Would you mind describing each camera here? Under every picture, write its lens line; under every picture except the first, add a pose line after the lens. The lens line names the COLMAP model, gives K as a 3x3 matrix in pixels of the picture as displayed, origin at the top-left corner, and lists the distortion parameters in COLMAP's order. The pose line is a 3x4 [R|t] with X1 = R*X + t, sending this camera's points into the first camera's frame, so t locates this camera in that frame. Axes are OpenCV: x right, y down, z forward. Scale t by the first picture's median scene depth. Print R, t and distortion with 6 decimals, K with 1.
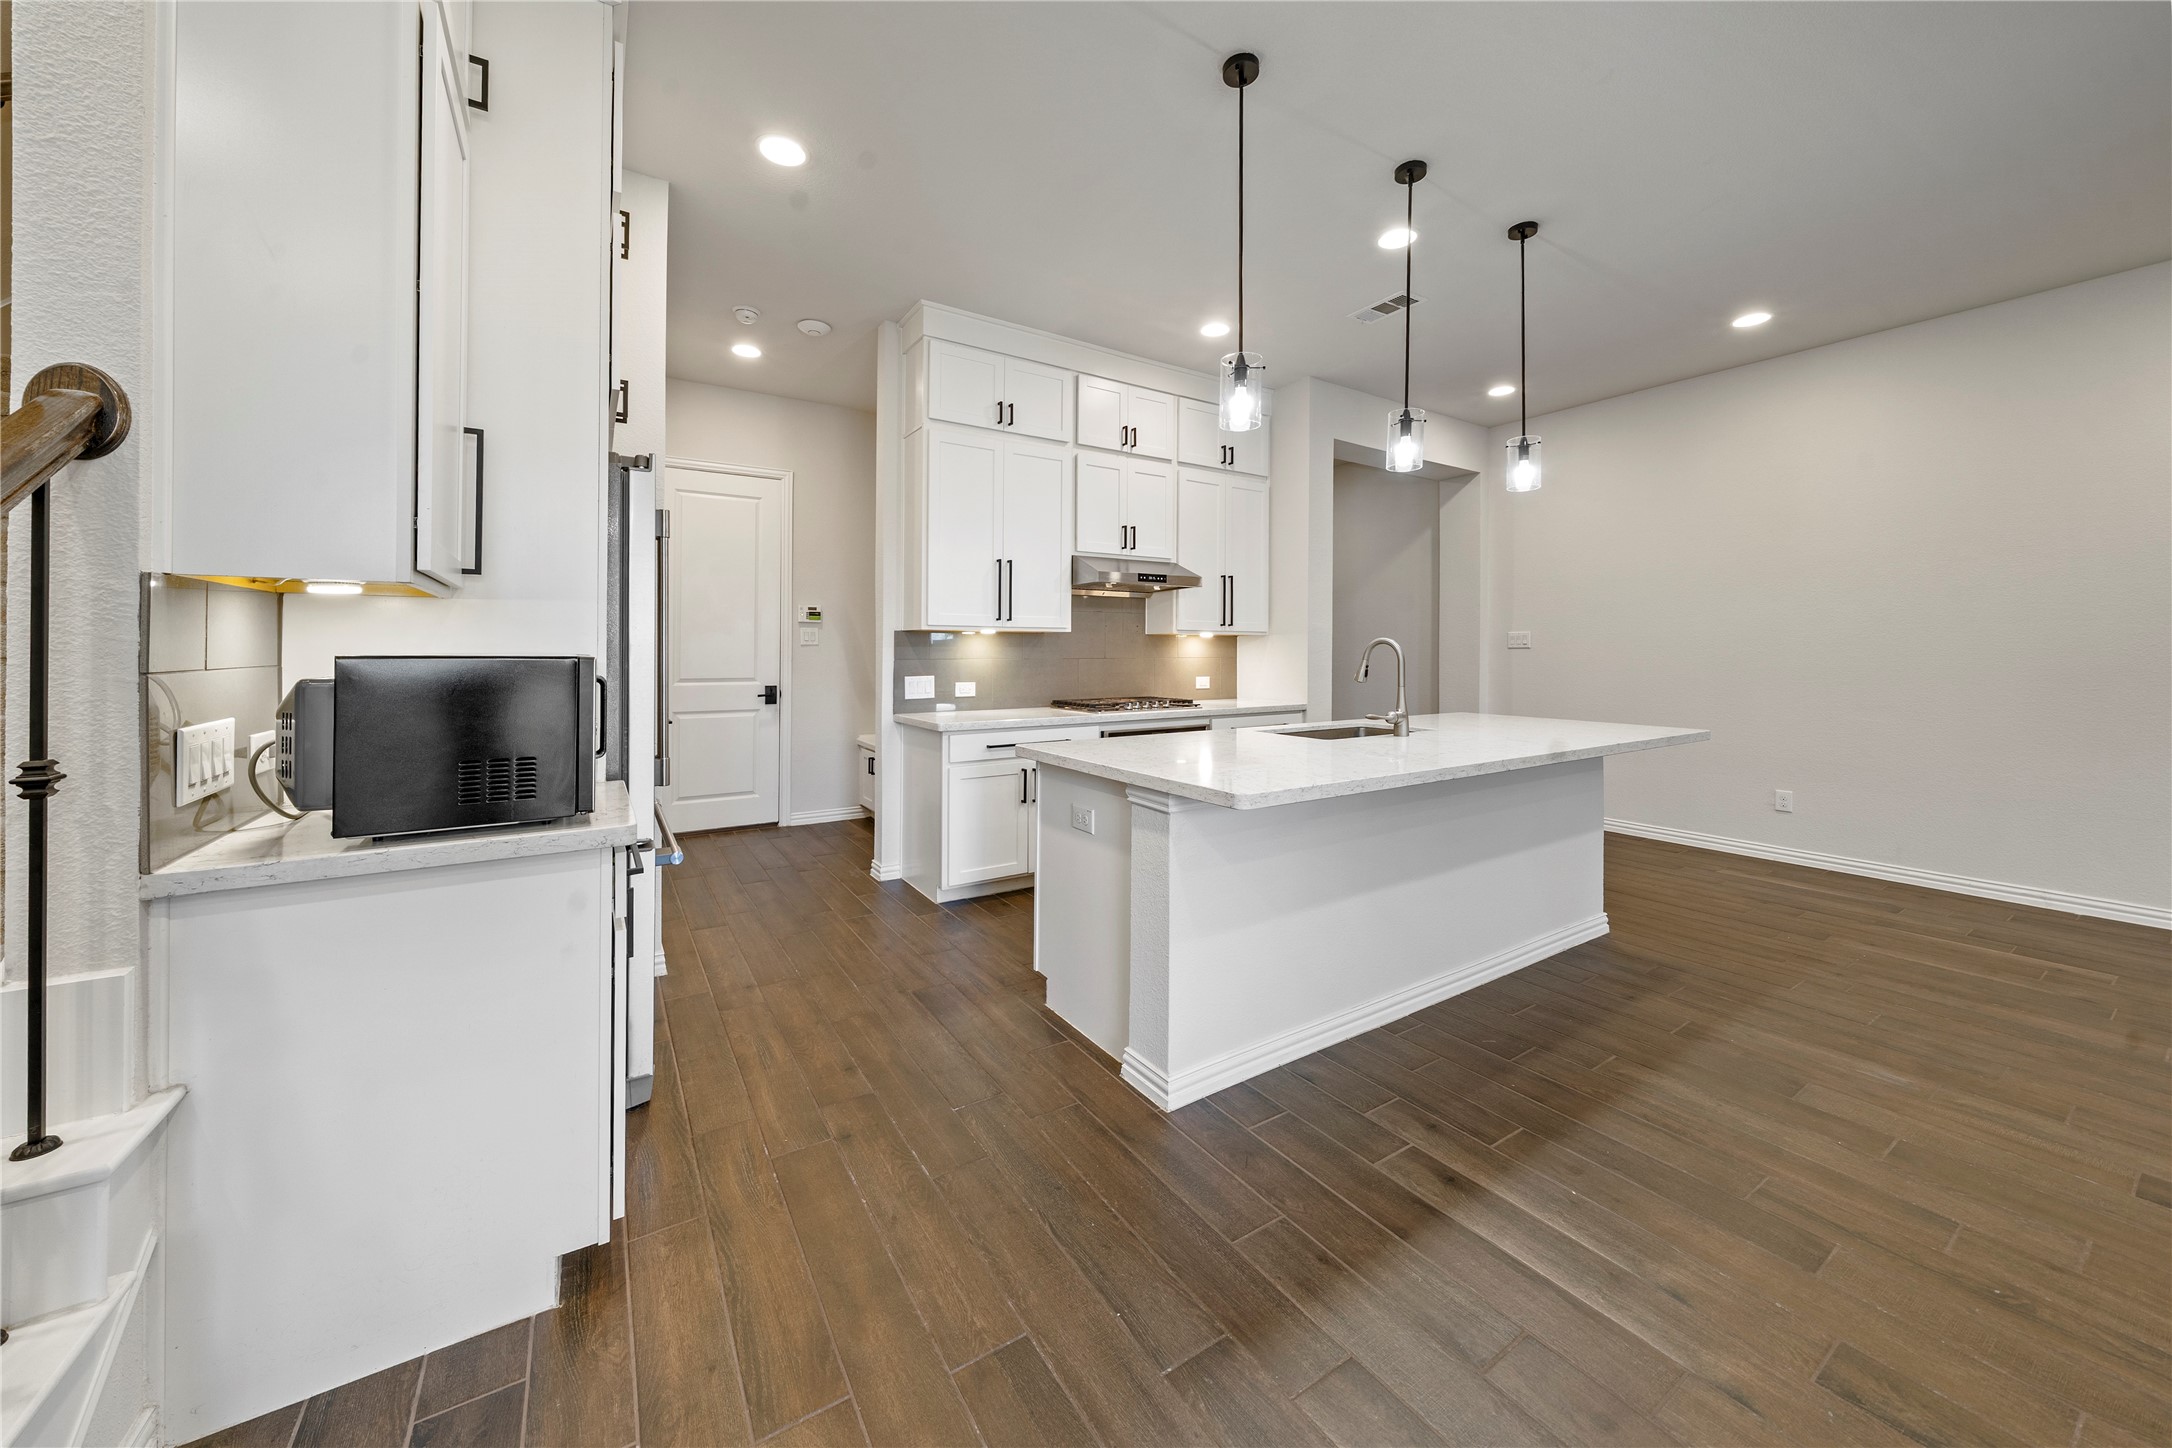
lens RADIAL K [[758.1, 0, 1071.0], [0, 758.1, 664.3], [0, 0, 1]] dist [-0.010793, 0.000436]
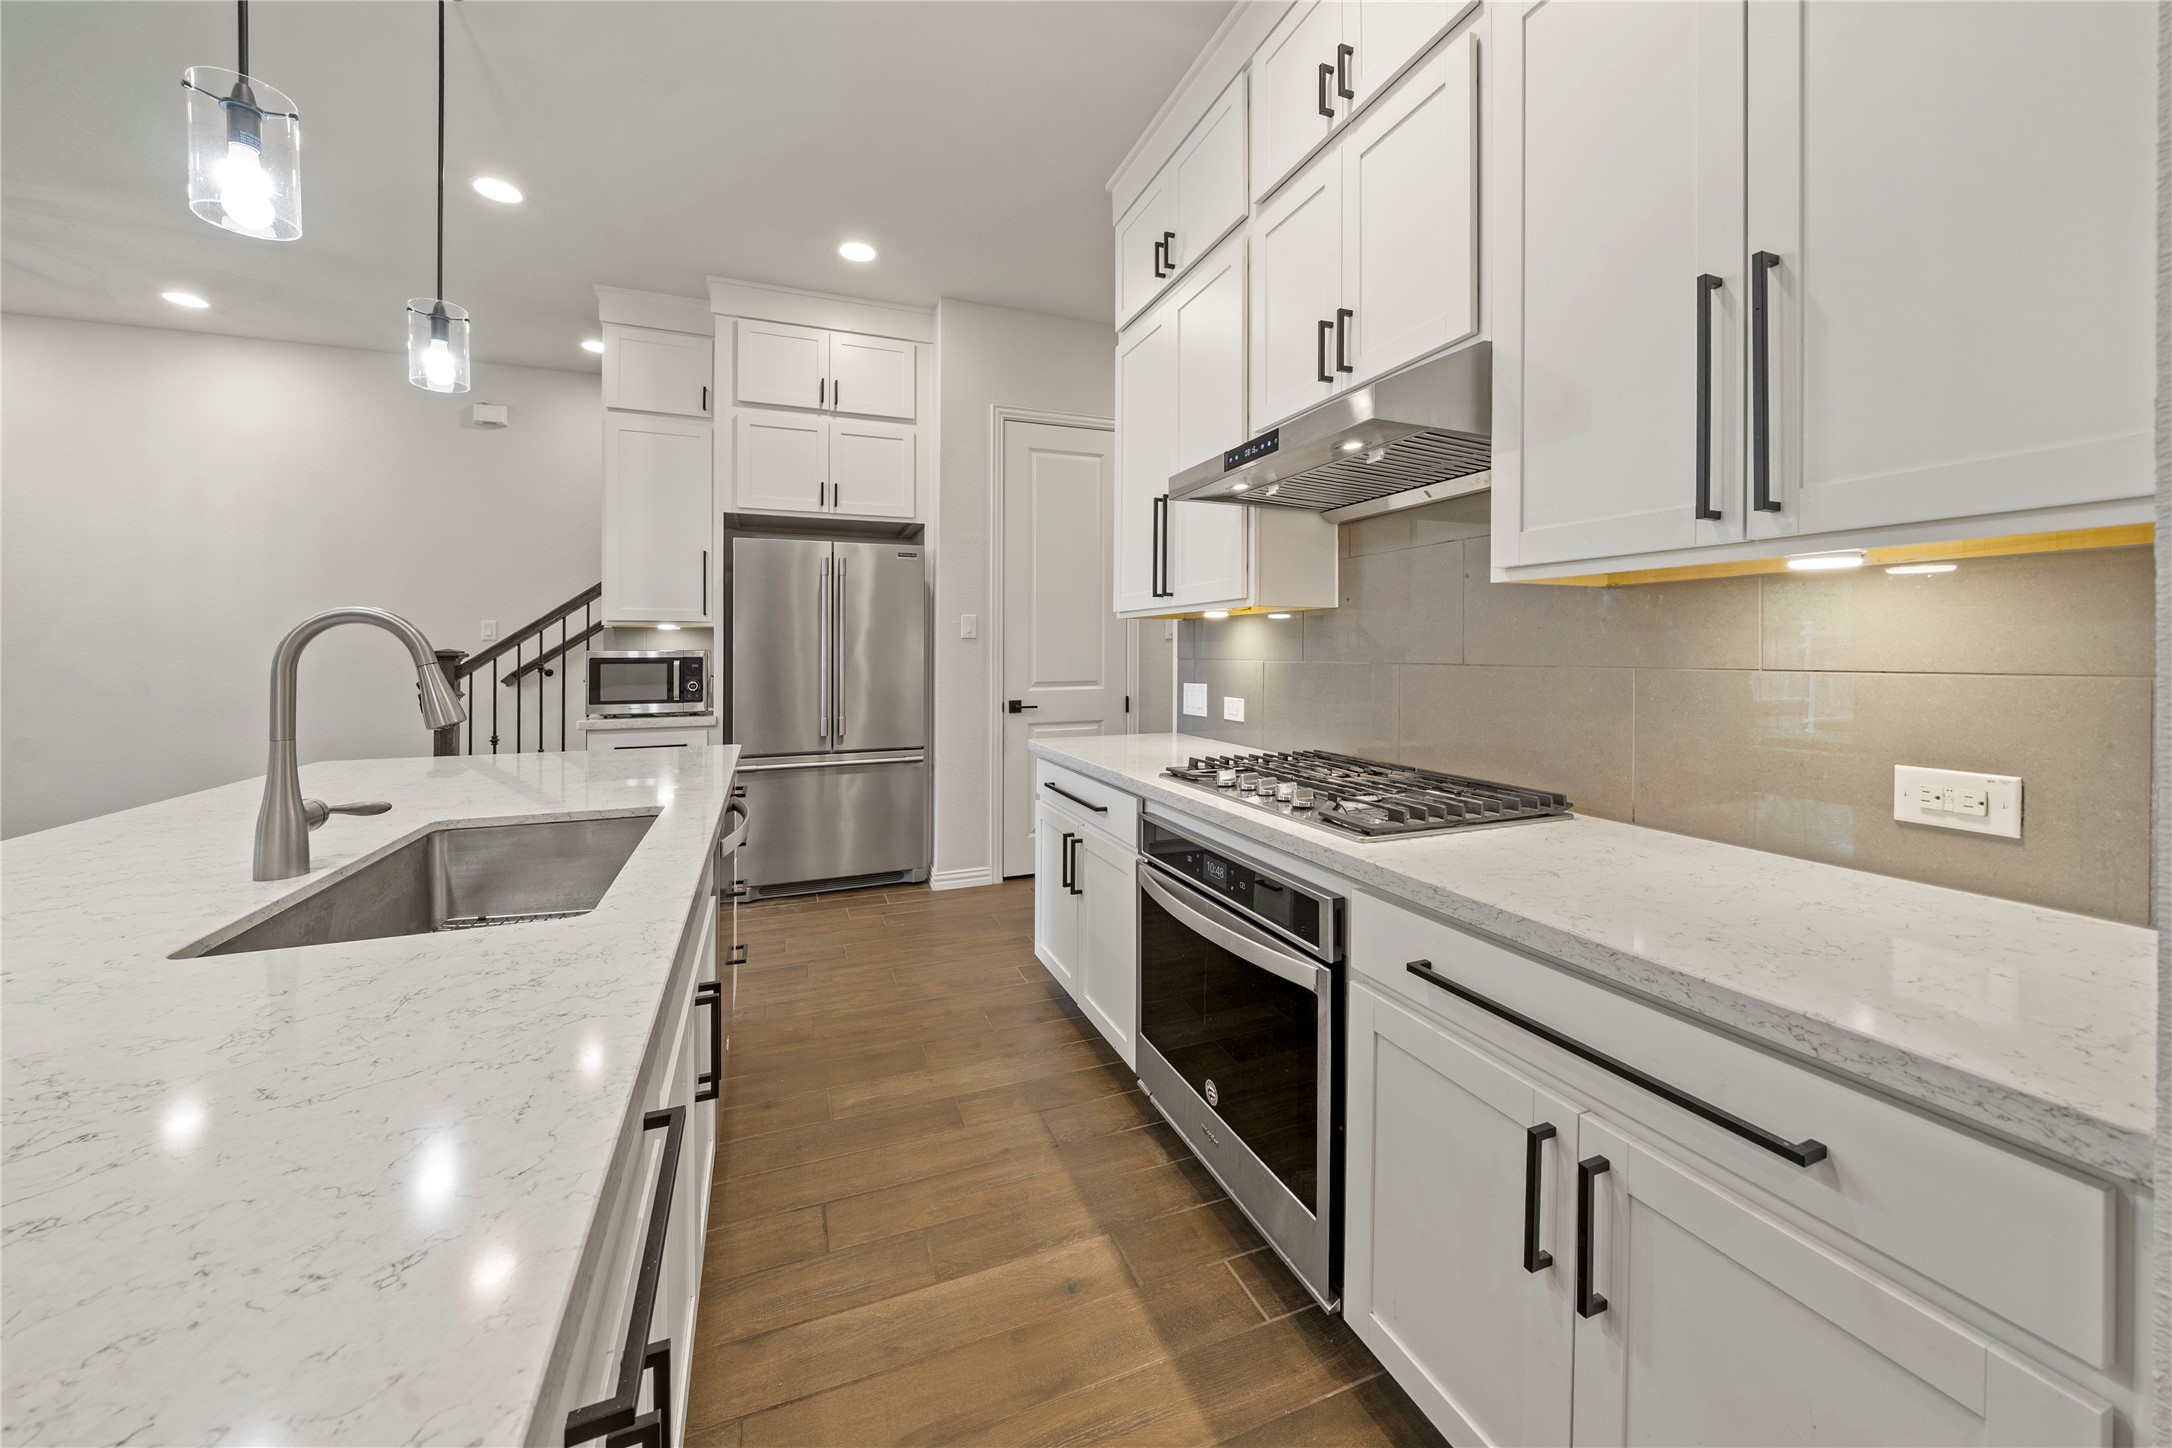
lens RADIAL K [[758.1, 0, 1081.7], [0, 758.1, 661.9], [0, 0, 1]] dist [-0.010793, 0.000436]
pose [[-0.165868, 0.013731, -0.986052, 0.575703], [-0.017570, 0.999703, 0.016876, -0.016504], [0.985991, 0.020124, -0.165577, 1.150941]]
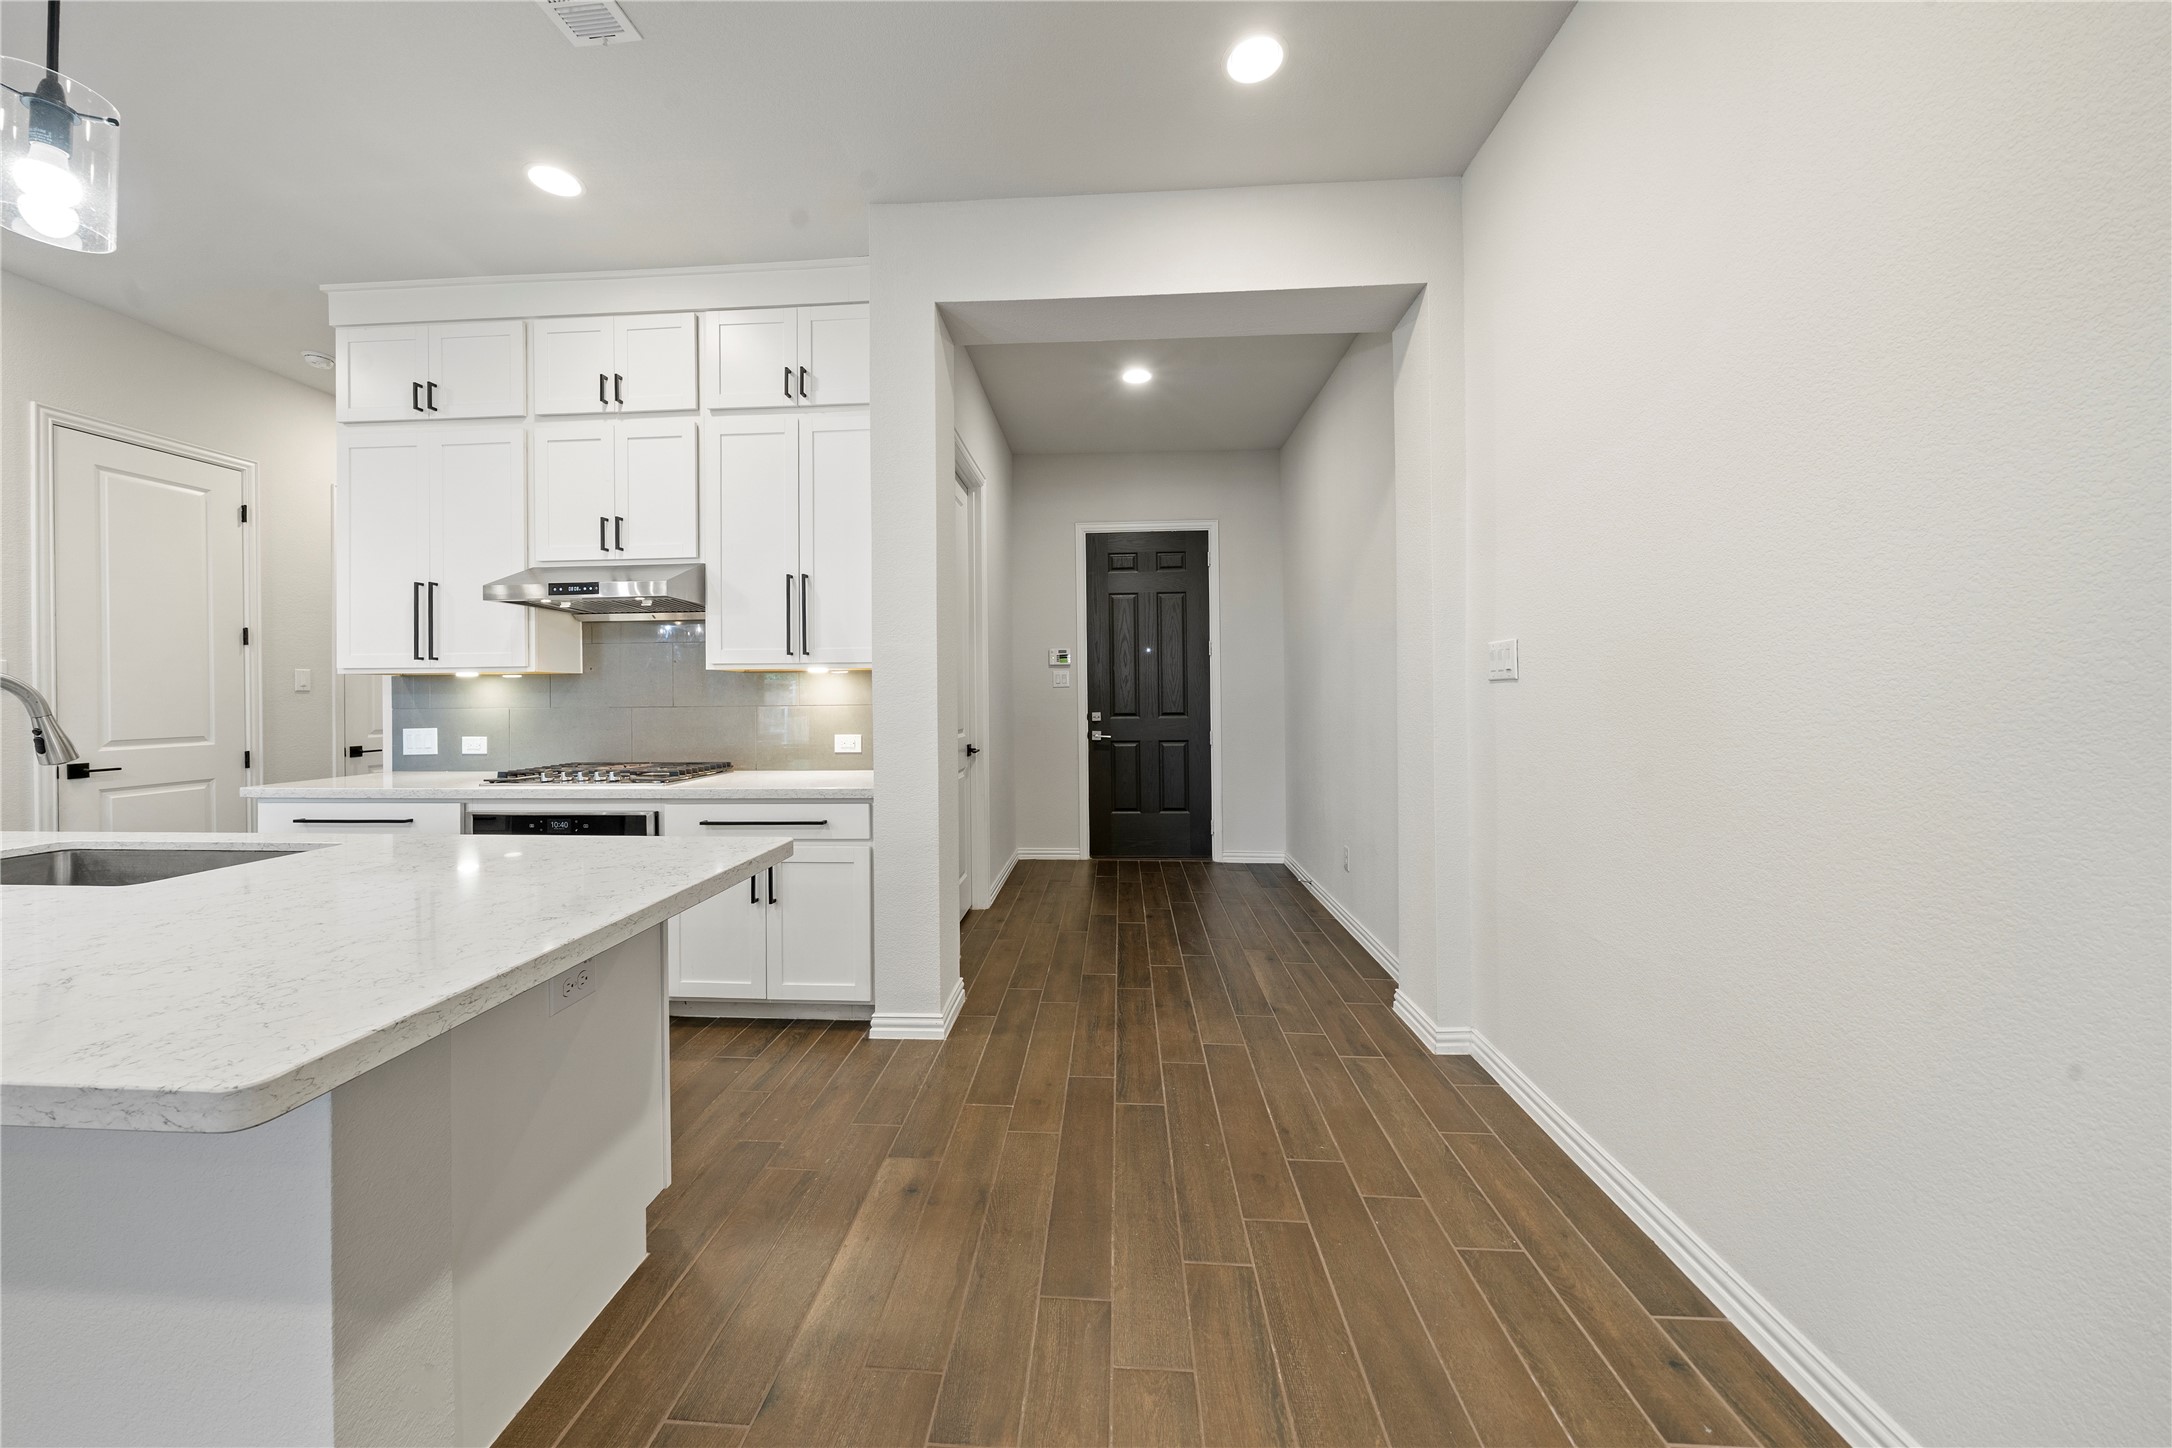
lens RADIAL K [[758.1, 0, 1069.4], [0, 758.1, 689.7], [0, 0, 1]] dist [-0.010793, 0.000436]
pose [[0.819797, -0.011740, -0.572533, 0.992554], [-0.001100, 0.999756, -0.022074, -0.011570], [0.572653, 0.018726, 0.819584, 0.827791]]
